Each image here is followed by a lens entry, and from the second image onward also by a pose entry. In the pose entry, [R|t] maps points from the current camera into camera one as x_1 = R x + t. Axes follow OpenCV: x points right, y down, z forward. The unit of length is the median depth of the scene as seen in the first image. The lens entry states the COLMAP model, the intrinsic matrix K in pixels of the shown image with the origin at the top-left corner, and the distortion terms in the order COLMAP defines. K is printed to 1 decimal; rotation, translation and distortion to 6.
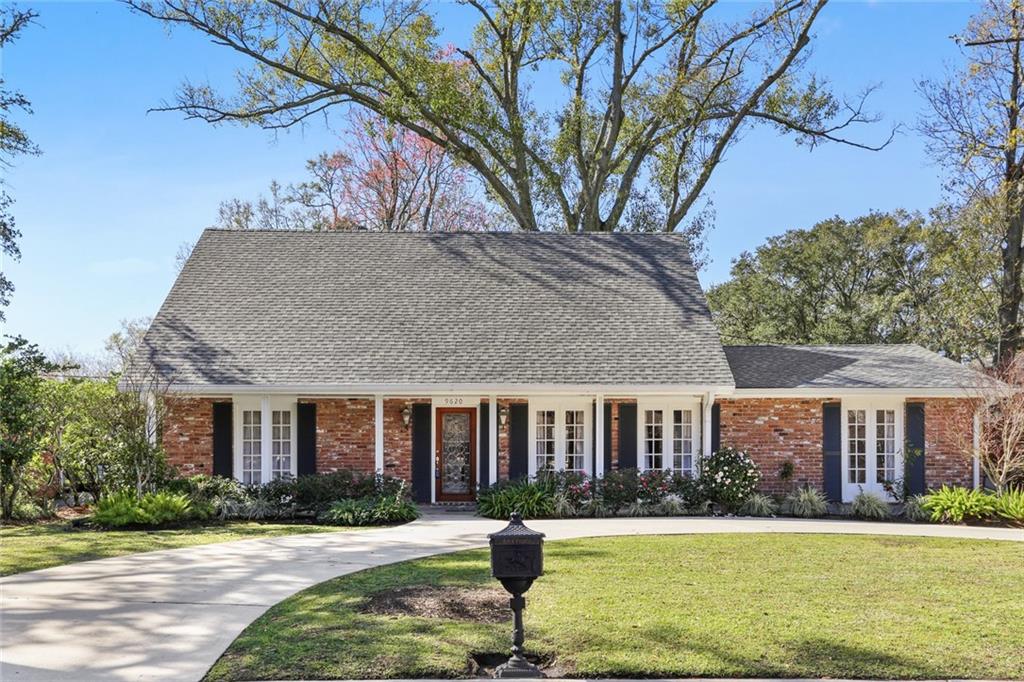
lens RADIAL K [[1016.0, 0, 512.0], [0, 1016.0, 374.1], [0, 0, 1]] dist [0.000961, 0.001953]
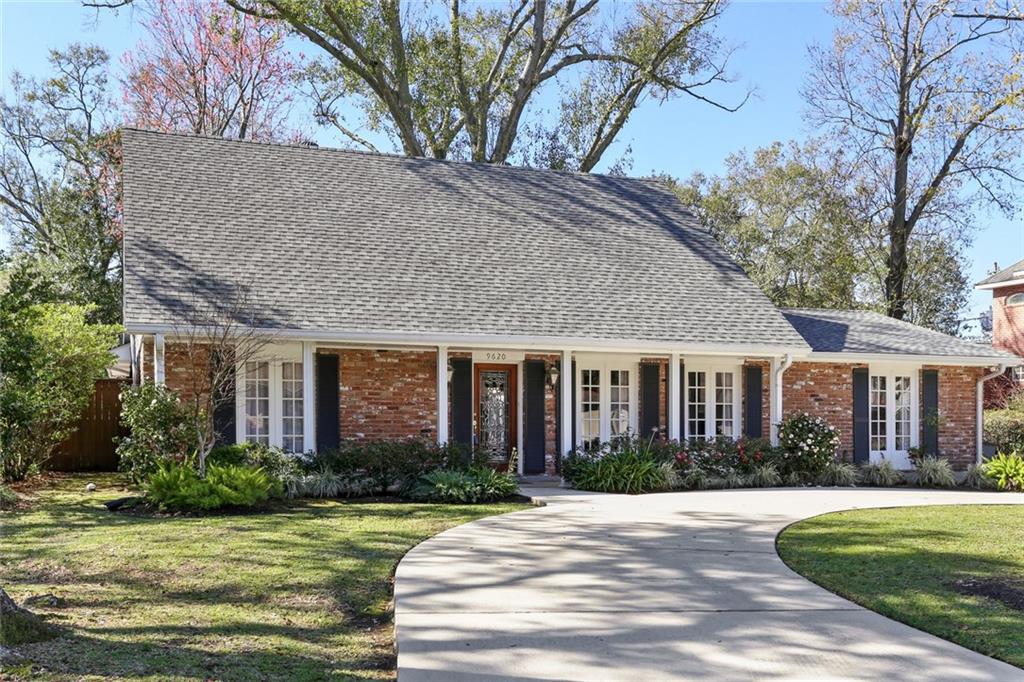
lens RADIAL K [[1090.3, 0, 512.0], [0, 1090.3, 341.0], [0, 0, 1]] dist [0.027564, 0.000961]
pose [[0.942239, 0.031230, 0.333483, -0.353884], [-0.035185, 0.999364, 0.005825, 0.007741], [-0.333089, -0.017222, 0.942738, 0.120754]]
